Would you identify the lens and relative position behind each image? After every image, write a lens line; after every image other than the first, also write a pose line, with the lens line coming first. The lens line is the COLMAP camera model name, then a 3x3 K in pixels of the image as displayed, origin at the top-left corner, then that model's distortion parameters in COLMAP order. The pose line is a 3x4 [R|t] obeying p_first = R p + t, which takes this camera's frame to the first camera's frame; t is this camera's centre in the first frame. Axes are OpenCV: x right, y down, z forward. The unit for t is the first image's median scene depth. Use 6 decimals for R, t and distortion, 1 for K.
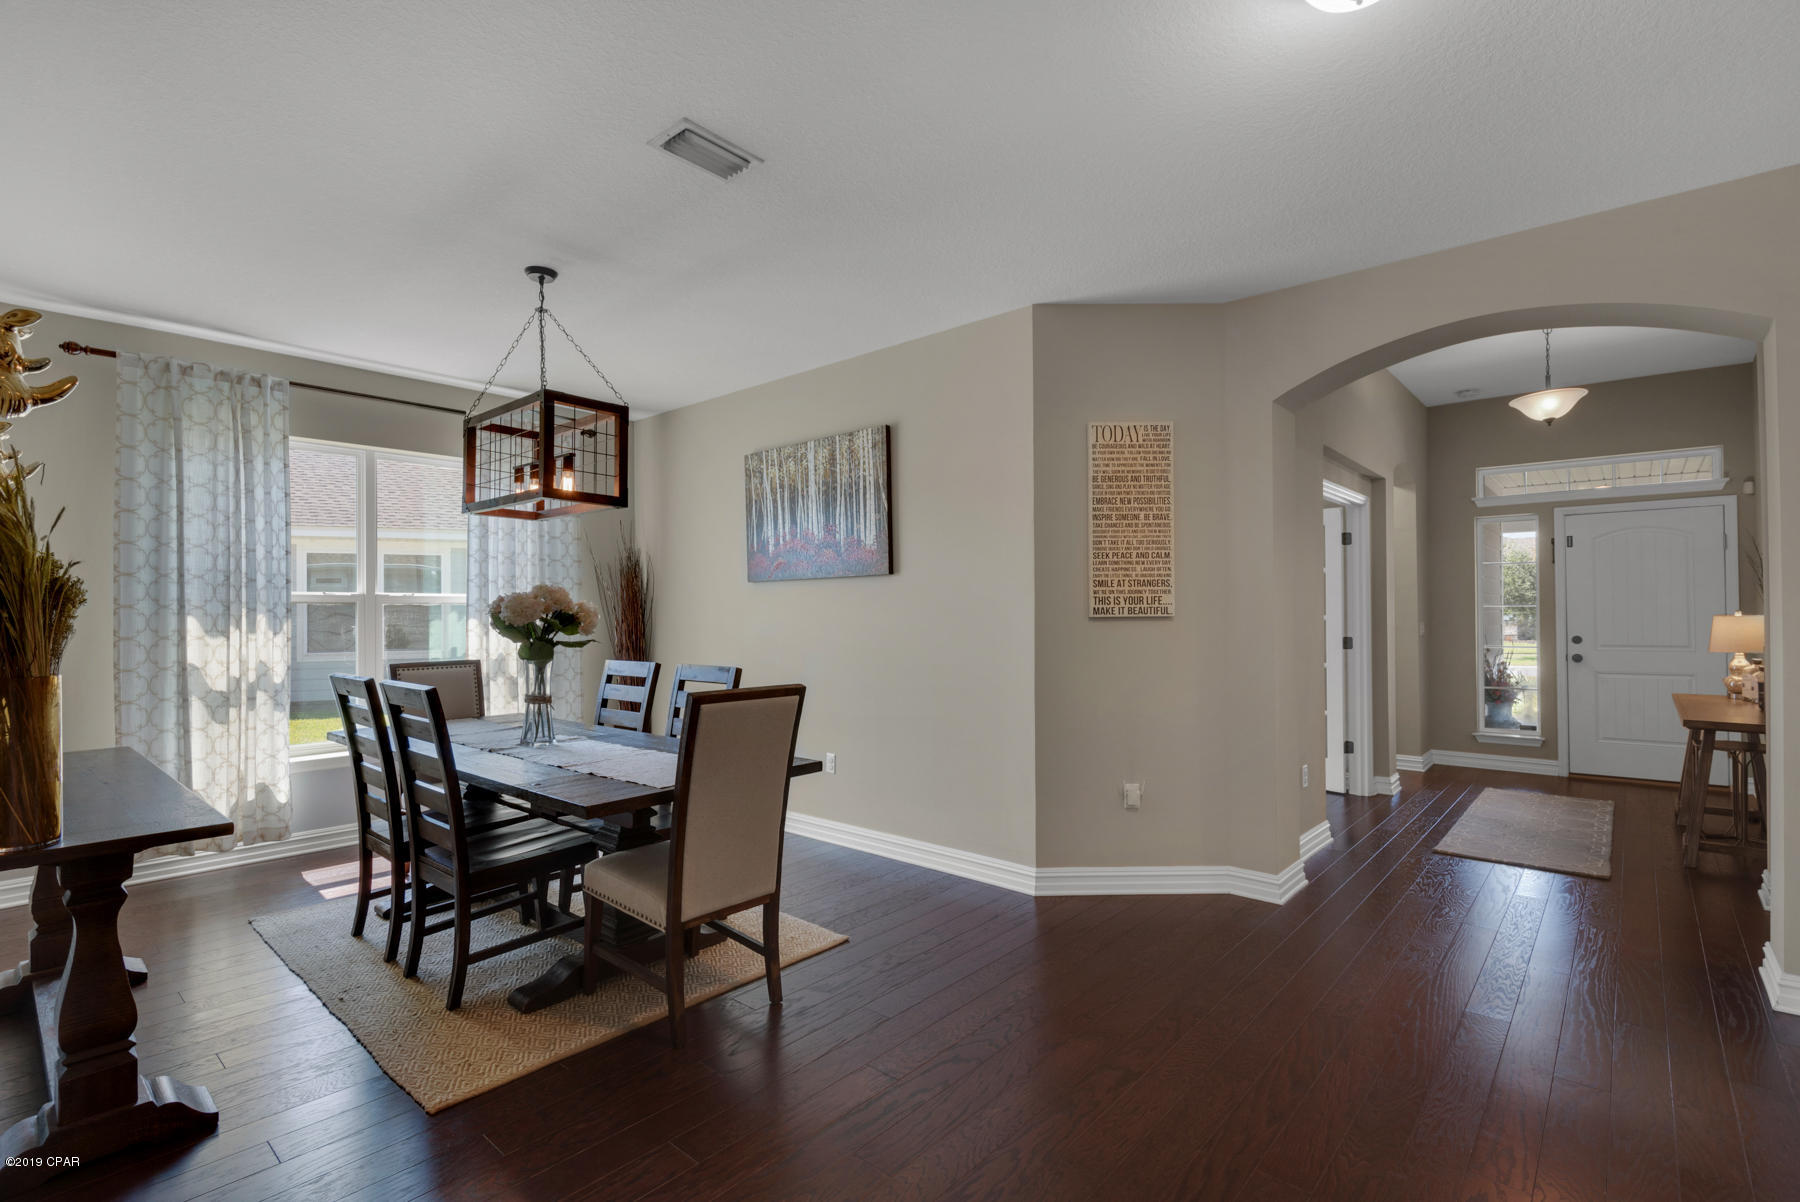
lens RADIAL K [[846.5, 0, 887.2], [0, 846.5, 610.2], [0, 0, 1]] dist [0.000025, -0.000171]
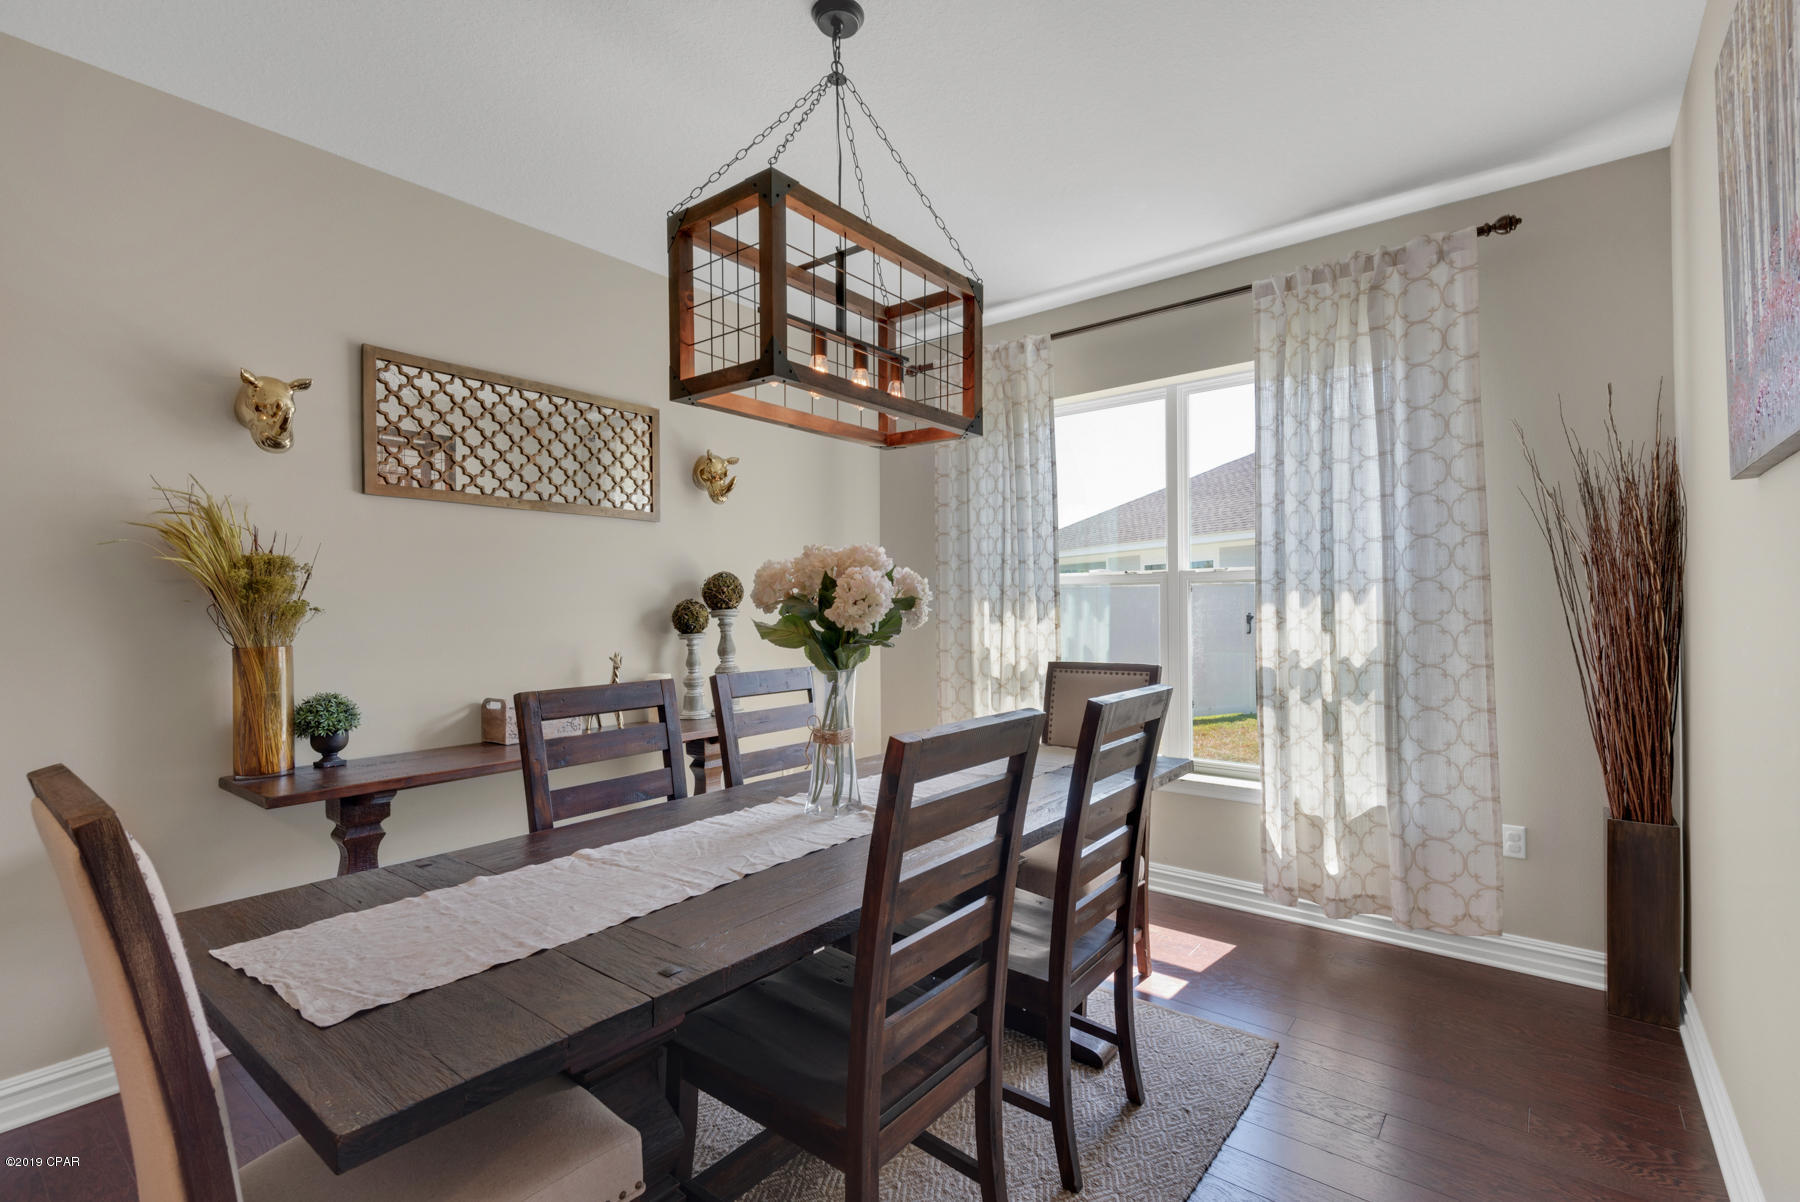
lens RADIAL K [[801.2, 0, 913.9], [0, 801.2, 604.5], [0, 0, 1]] dist [0.000859, -0.000859]
pose [[0.049986, -0.004823, -0.998738, 0.123633], [0.007969, 0.999958, -0.004430, 0.014419], [0.998718, -0.007737, 0.050023, 0.824091]]
